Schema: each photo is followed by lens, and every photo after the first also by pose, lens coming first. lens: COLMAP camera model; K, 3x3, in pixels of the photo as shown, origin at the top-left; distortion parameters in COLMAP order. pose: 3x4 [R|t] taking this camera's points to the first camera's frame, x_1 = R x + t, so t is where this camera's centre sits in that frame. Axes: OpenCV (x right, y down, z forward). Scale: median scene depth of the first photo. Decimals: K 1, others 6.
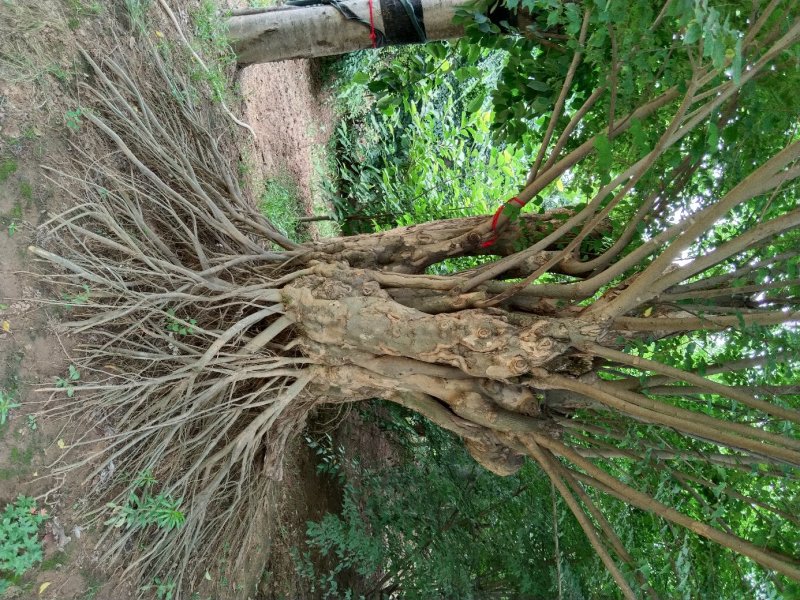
lens RADIAL K [[593.5, 0, 401.4], [0, 593.5, 312.6], [0, 0, 1]] dist [0.084485, -0.279884]
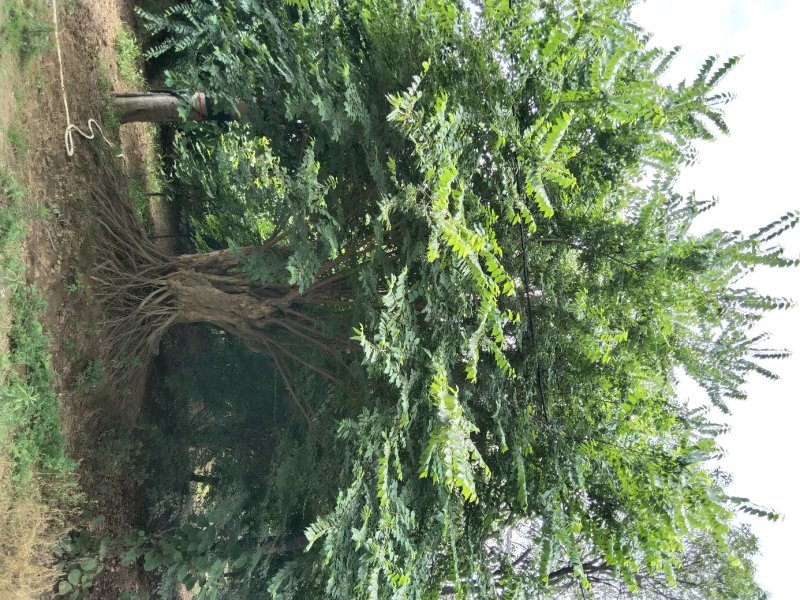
lens RADIAL K [[593.5, 0, 401.4], [0, 593.5, 312.6], [0, 0, 1]] dist [0.084485, -0.279884]
pose [[0.946114, 0.022128, 0.323078, -0.076604], [-0.079310, 0.983113, 0.164919, -0.399396], [-0.313973, -0.181656, 0.931892, -1.686415]]
